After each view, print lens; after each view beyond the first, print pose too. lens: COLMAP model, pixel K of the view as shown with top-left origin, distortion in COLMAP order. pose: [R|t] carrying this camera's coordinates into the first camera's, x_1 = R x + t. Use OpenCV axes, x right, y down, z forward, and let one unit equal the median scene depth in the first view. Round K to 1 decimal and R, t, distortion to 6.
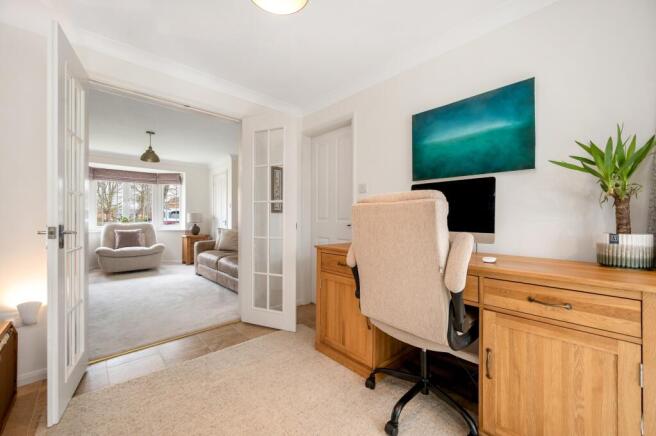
lens RADIAL K [[260.5, 0, 324.6], [0, 260.5, 217.4], [0, 0, 1]] dist [-0.002515, -0.000480]
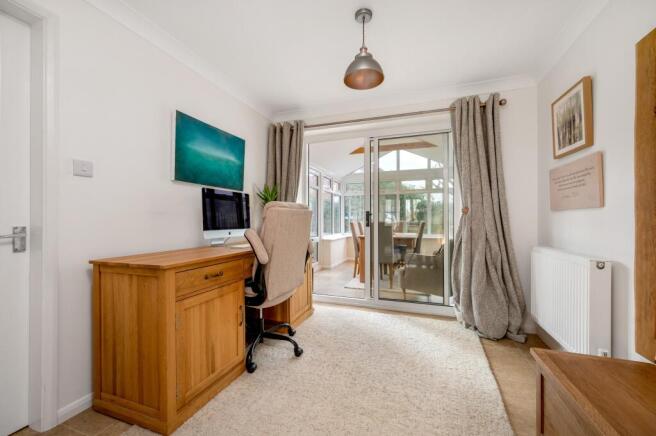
lens RADIAL K [[260.5, 0, 328.9], [0, 260.5, 217.2], [0, 0, 1]] dist [-0.002515, -0.000480]
pose [[-0.461417, 0.004566, 0.887172, -0.390650], [-0.002841, 0.999974, -0.006624, -0.000707], [-0.887179, -0.005577, -0.461392, 0.494181]]
